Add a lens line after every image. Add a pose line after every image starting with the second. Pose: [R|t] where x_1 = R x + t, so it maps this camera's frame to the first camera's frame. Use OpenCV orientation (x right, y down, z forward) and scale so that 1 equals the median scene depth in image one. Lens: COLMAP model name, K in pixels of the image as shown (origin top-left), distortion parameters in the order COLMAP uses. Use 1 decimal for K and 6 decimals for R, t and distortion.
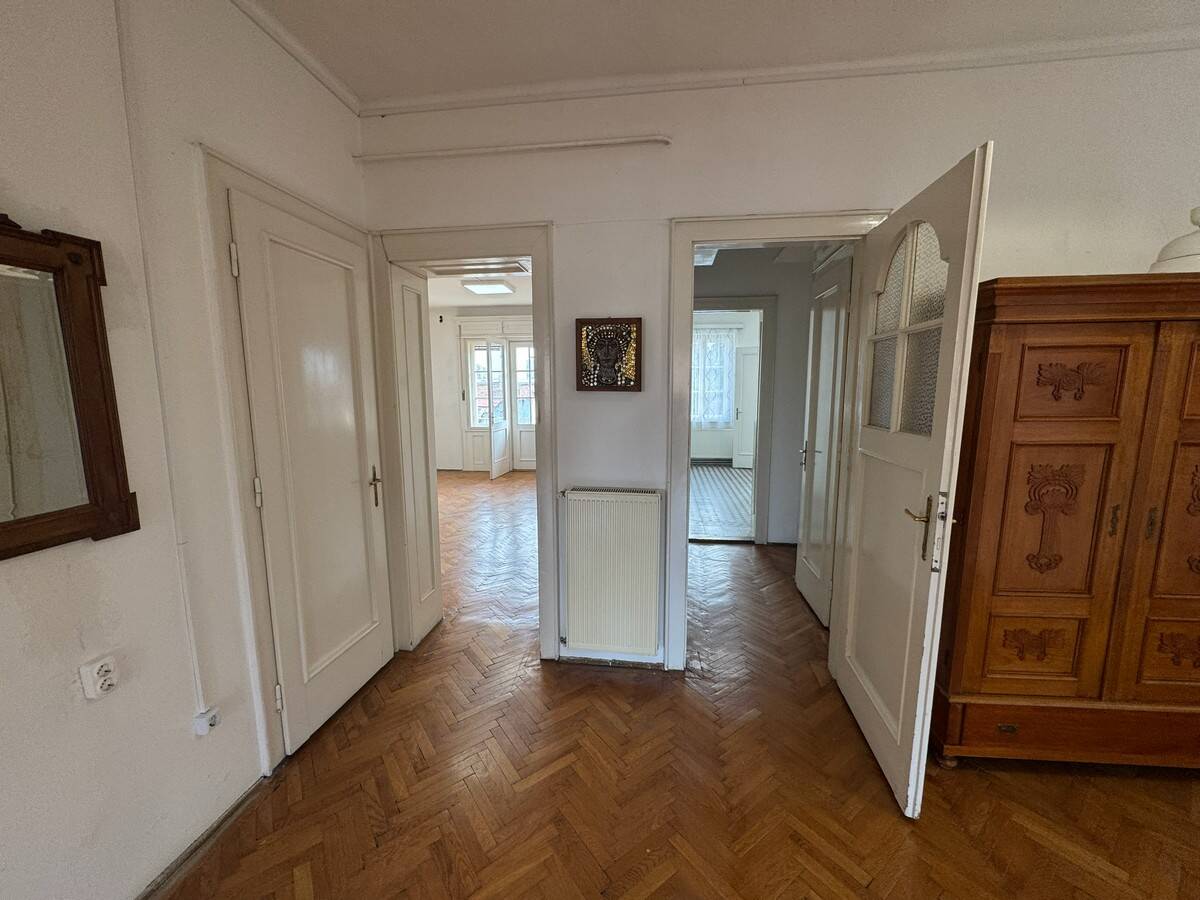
lens RADIAL K [[478.0, 0, 597.2], [0, 478.0, 450.7], [0, 0, 1]] dist [-0.004598, 0.000600]
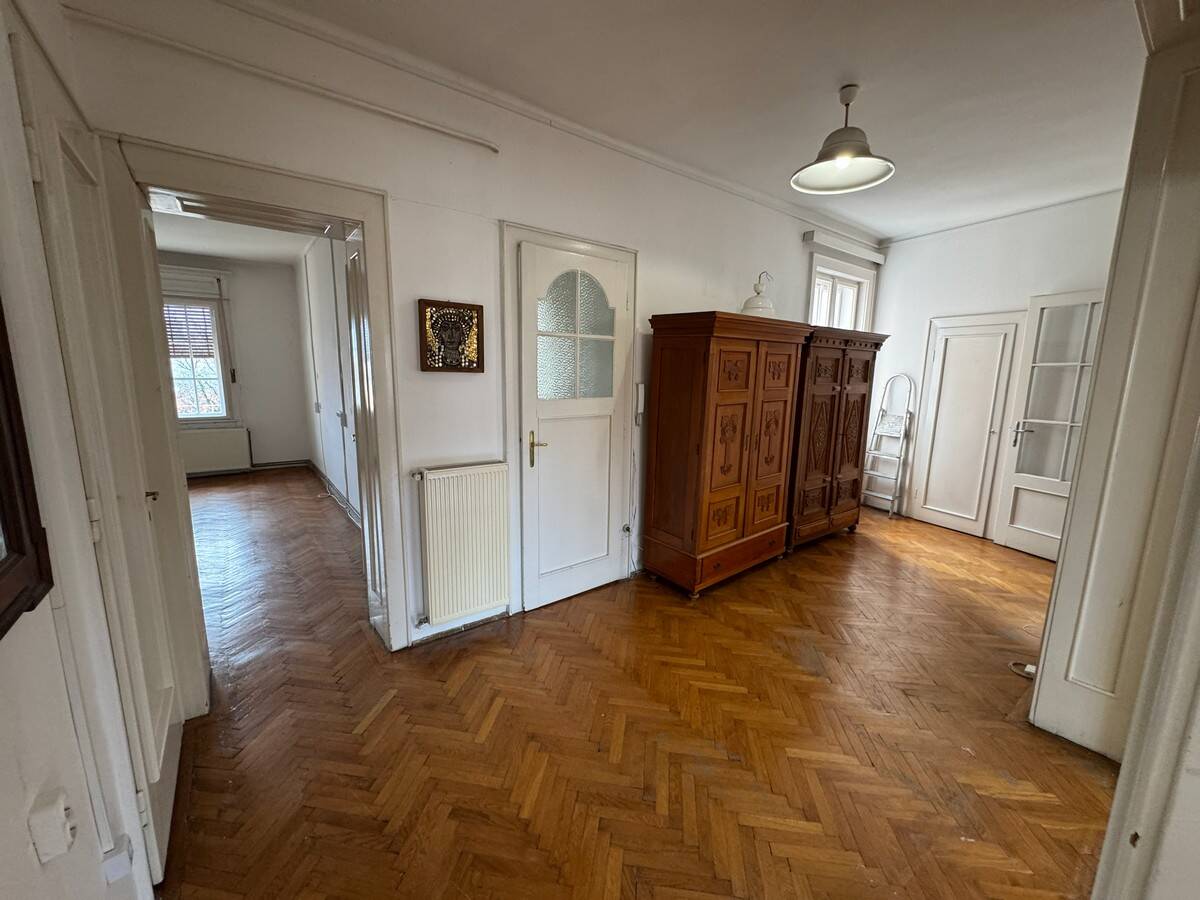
lens RADIAL K [[478.0, 0, 600.4], [0, 478.0, 450.6], [0, 0, 1]] dist [-0.004598, 0.000600]
pose [[0.706487, -0.102266, 0.700299, -0.515474], [0.075778, 0.994747, 0.068817, -0.000551], [-0.703658, 0.004449, 0.710525, 0.026970]]
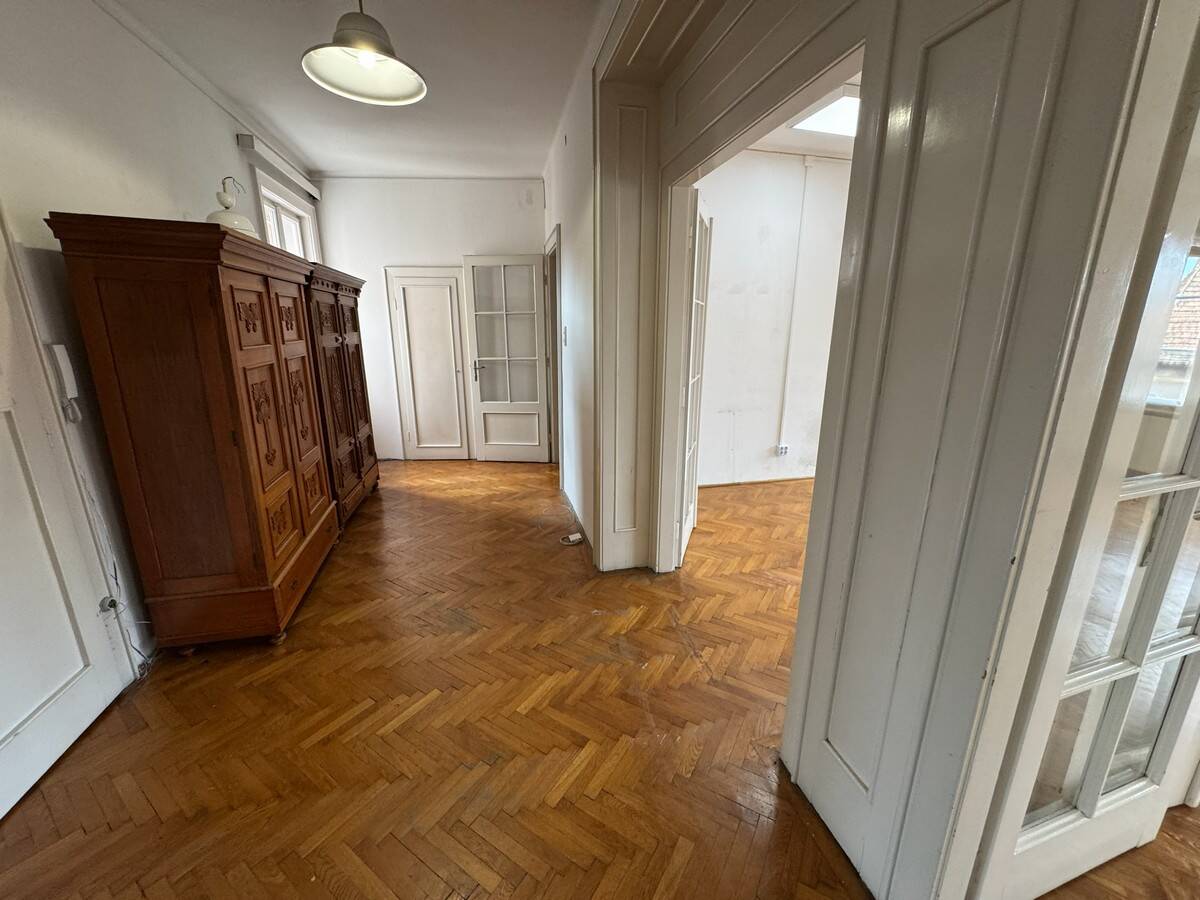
lens RADIAL K [[478.0, 0, 597.0], [0, 478.0, 451.0], [0, 0, 1]] dist [-0.004598, 0.000600]
pose [[-0.349169, -0.233911, 0.907396, -0.441479], [0.126066, 0.947814, 0.292841, -0.044059], [-0.928541, 0.216643, -0.301459, 0.418431]]
